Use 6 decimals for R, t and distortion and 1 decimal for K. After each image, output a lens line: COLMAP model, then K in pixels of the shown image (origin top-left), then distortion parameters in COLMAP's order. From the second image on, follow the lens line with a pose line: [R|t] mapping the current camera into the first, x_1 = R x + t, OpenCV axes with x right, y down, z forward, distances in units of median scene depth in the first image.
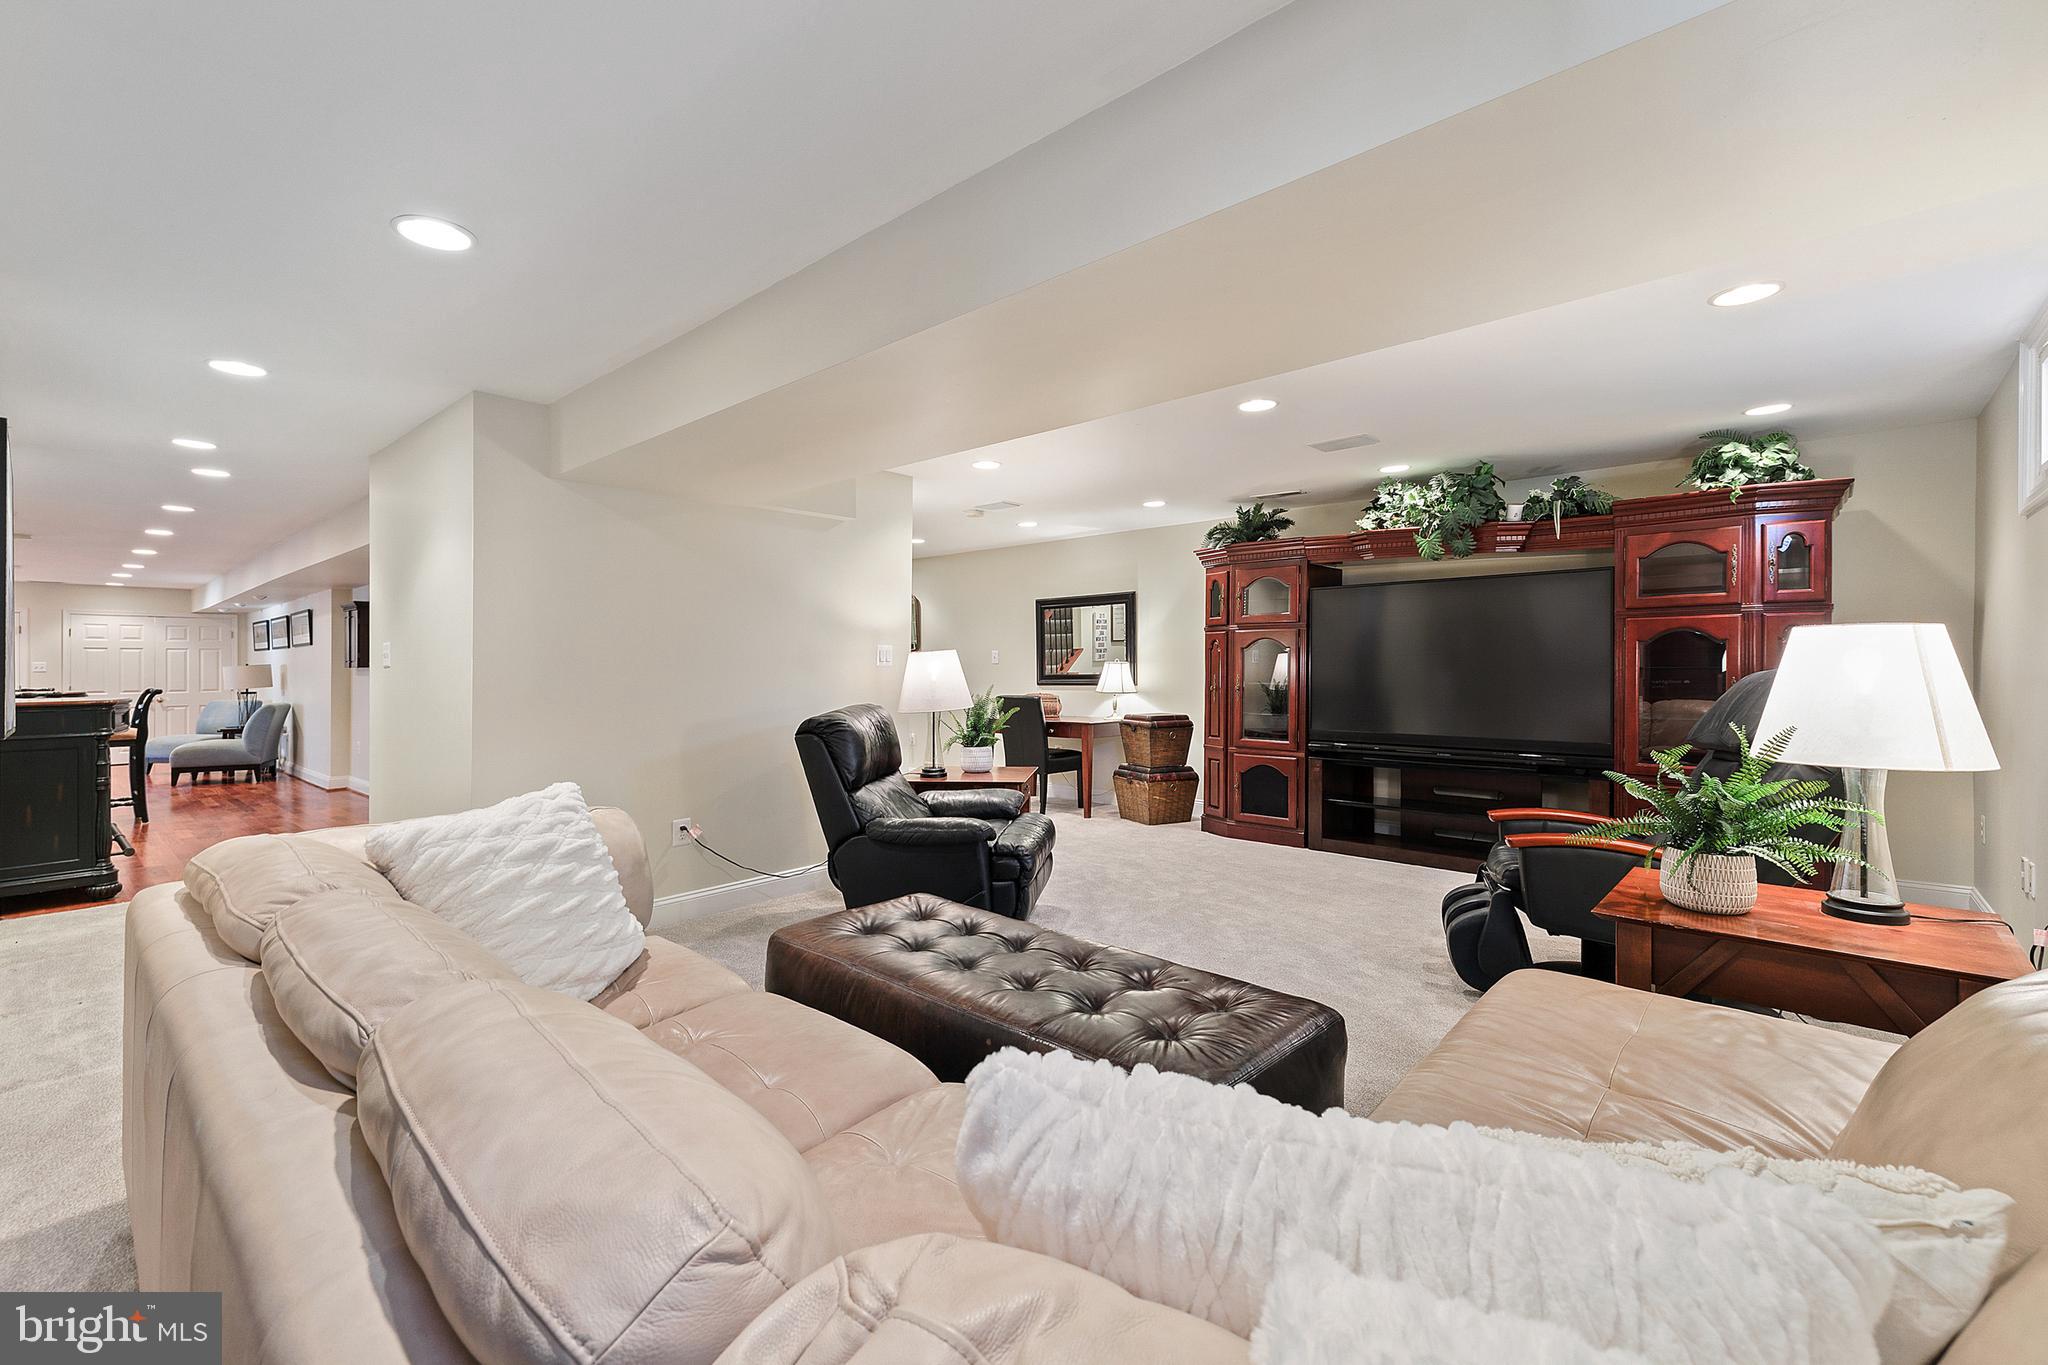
lens RADIAL K [[889.0, 0, 1017.0], [0, 889.0, 678.8], [0, 0, 1]] dist [0.000770, 0.000091]
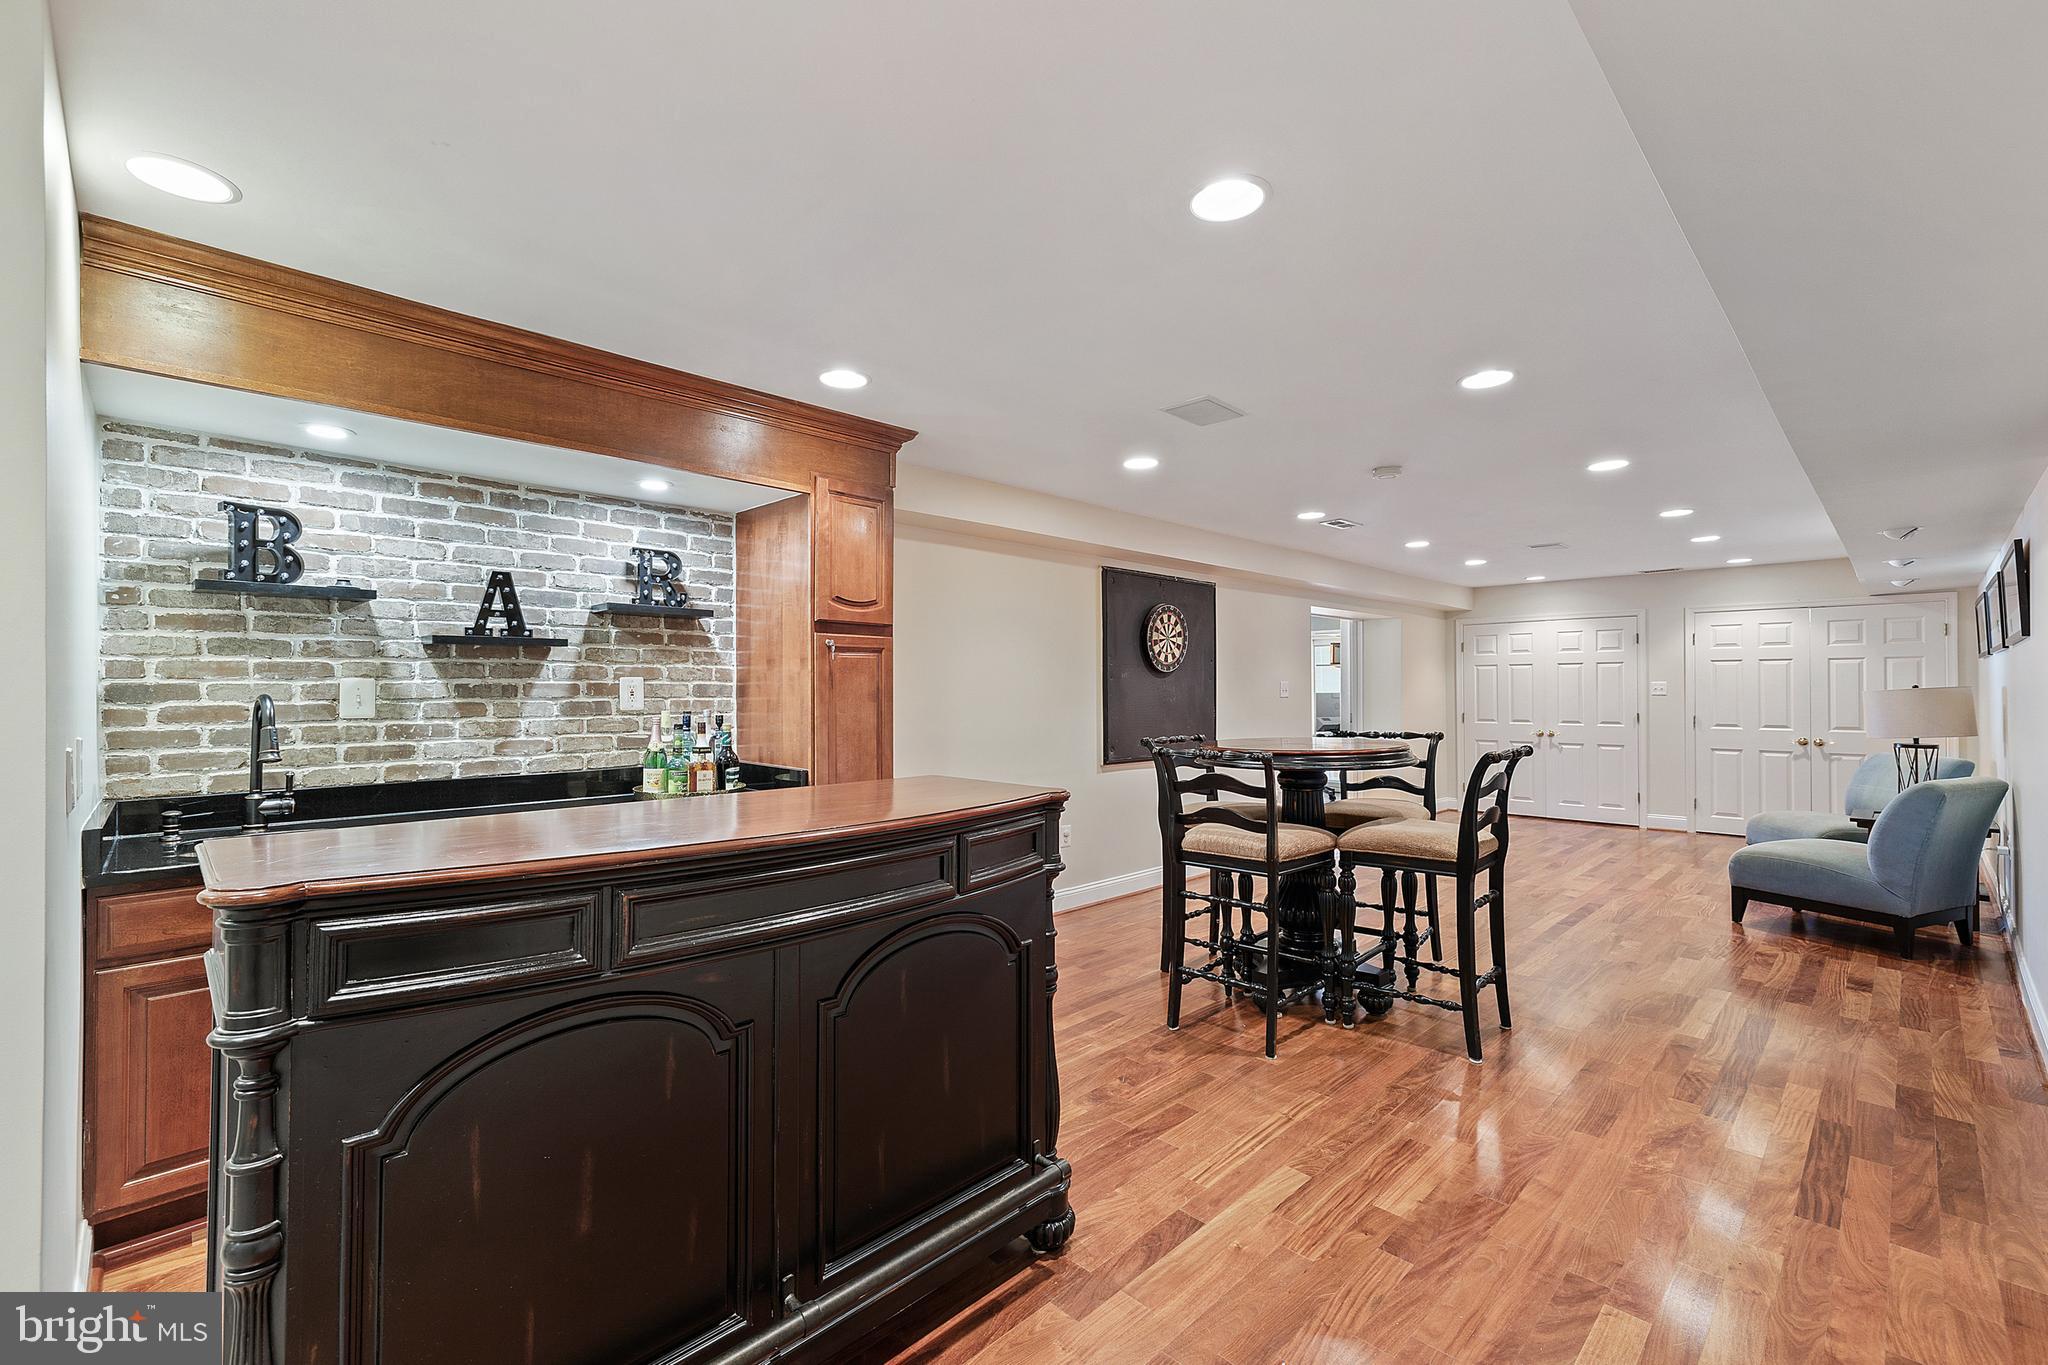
lens RADIAL K [[889.0, 0, 1017.0], [0, 889.0, 678.8], [0, 0, 1]] dist [0.000770, 0.000091]
pose [[-0.043186, -0.004984, -0.999055, -0.408517], [-0.015965, 0.999863, -0.004298, -0.010892], [0.998940, 0.015764, -0.043259, 0.592505]]
